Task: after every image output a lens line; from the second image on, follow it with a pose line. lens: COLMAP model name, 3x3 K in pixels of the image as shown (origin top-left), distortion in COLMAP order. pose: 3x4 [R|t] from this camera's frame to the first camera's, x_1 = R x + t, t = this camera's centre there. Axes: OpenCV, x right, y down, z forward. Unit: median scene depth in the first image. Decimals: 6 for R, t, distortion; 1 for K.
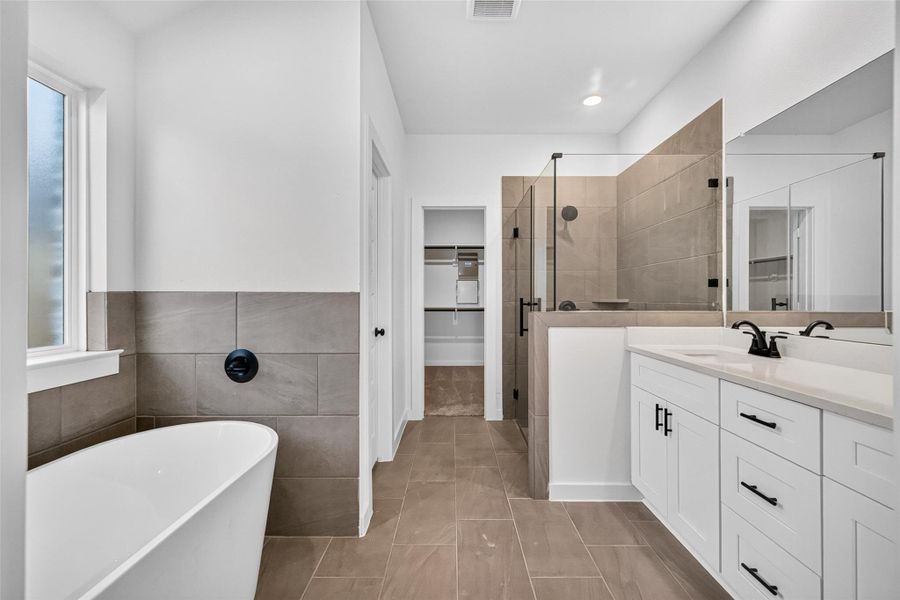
lens RADIAL K [[360.4, 0, 452.4], [0, 360.4, 303.0], [0, 0, 1]] dist [0.001246, 0.000017]
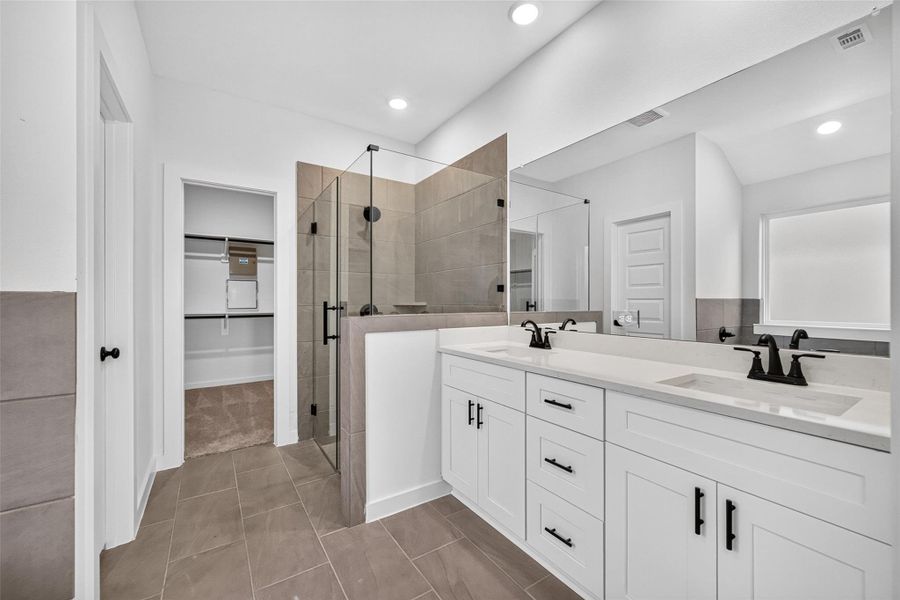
lens RADIAL K [[360.4, 0, 452.4], [0, 360.4, 303.0], [0, 0, 1]] dist [0.001246, 0.000017]
pose [[0.829635, -0.004199, 0.558291, -0.050872], [0.009602, 0.999931, -0.006749, -0.001202], [-0.558224, 0.010960, 0.829618, 0.100482]]
